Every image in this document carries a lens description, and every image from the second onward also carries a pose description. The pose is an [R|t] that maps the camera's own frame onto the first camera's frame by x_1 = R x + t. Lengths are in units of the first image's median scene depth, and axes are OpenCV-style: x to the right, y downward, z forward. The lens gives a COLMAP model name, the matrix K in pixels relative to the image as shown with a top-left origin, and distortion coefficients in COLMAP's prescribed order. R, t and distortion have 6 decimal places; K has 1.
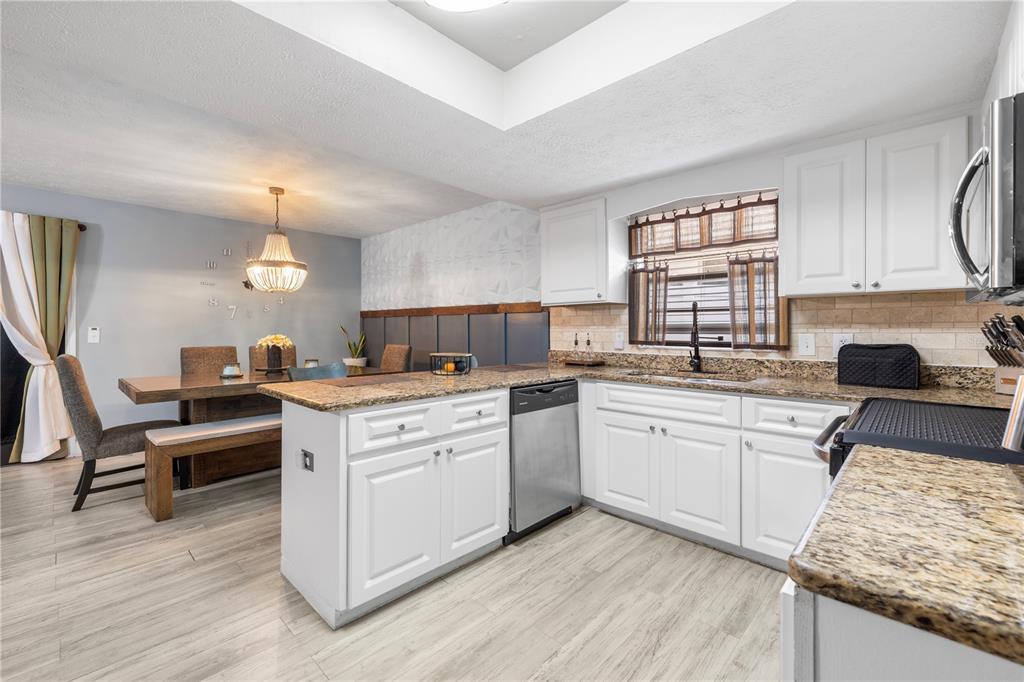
lens RADIAL K [[438.9, 0, 492.1], [0, 438.9, 327.6], [0, 0, 1]] dist [-0.007414, 0.000978]
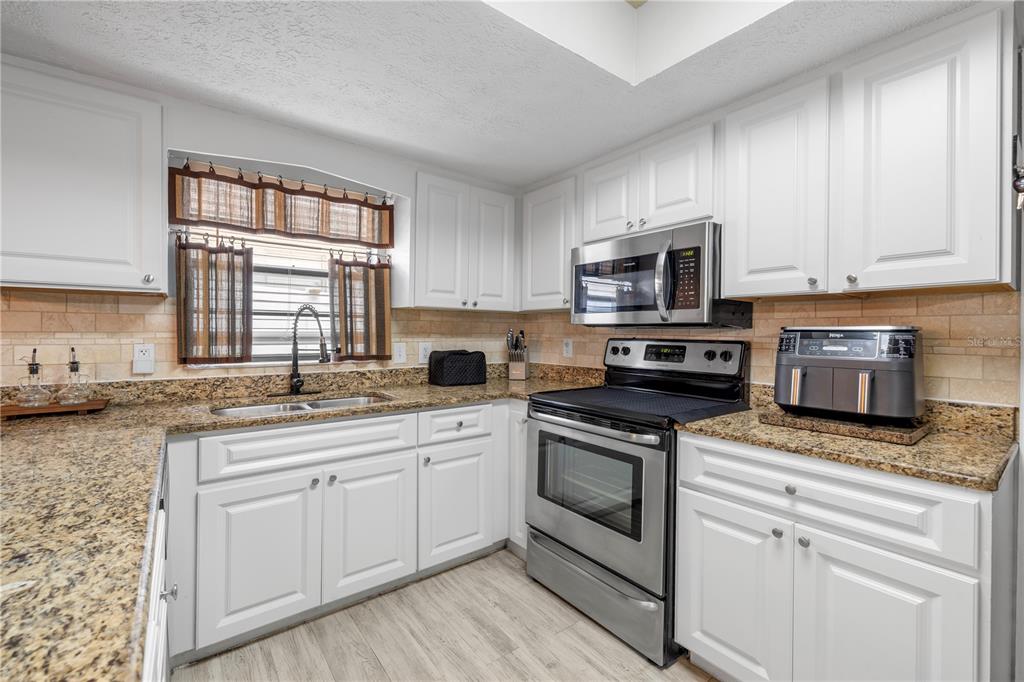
lens RADIAL K [[438.9, 0, 511.2], [0, 438.9, 332.2], [0, 0, 1]] dist [-0.007414, 0.000978]
pose [[0.109039, -0.000167, 0.994037, -0.271828], [-0.011934, 0.999928, 0.001477, -0.014549], [-0.993966, -0.012024, 0.109029, 0.551843]]
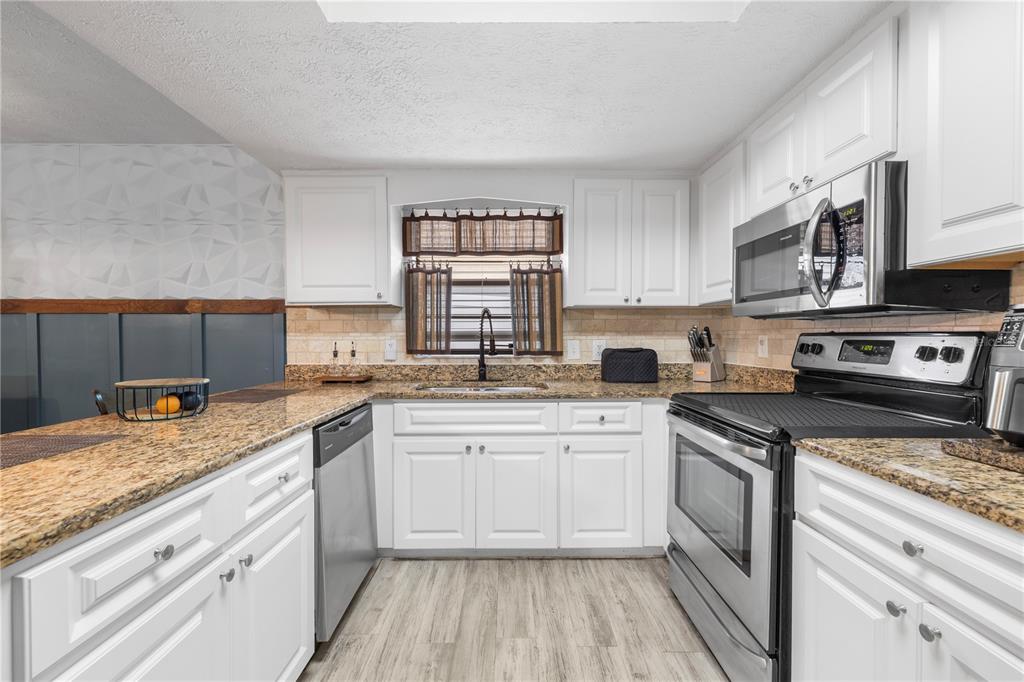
lens RADIAL K [[438.9, 0, 508.4], [0, 438.9, 339.2], [0, 0, 1]] dist [-0.007414, 0.000978]
pose [[0.696805, -0.007005, 0.717227, -0.193379], [-0.000226, 0.999950, 0.009986, -0.000080], [-0.717261, -0.007121, 0.696768, 0.292230]]
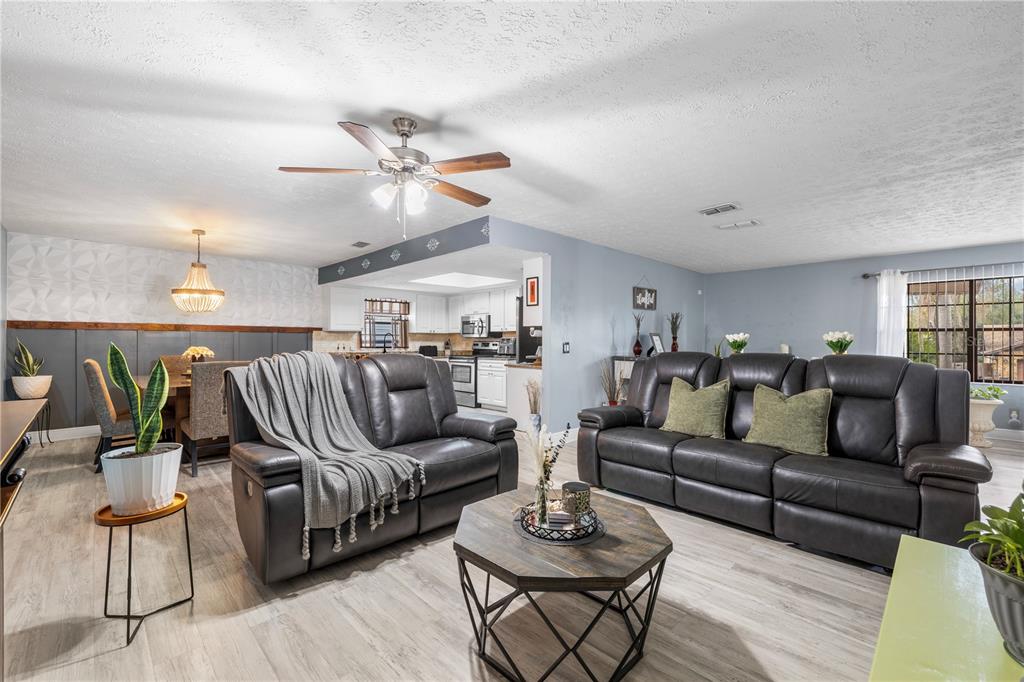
lens RADIAL K [[438.9, 0, 515.1], [0, 438.9, 339.9], [0, 0, 1]] dist [-0.007414, 0.000978]
pose [[0.006812, 0.001528, 0.999976, -2.455594], [-0.005437, 0.999984, -0.001491, -0.009612], [-0.999962, -0.005427, 0.006821, 0.132795]]
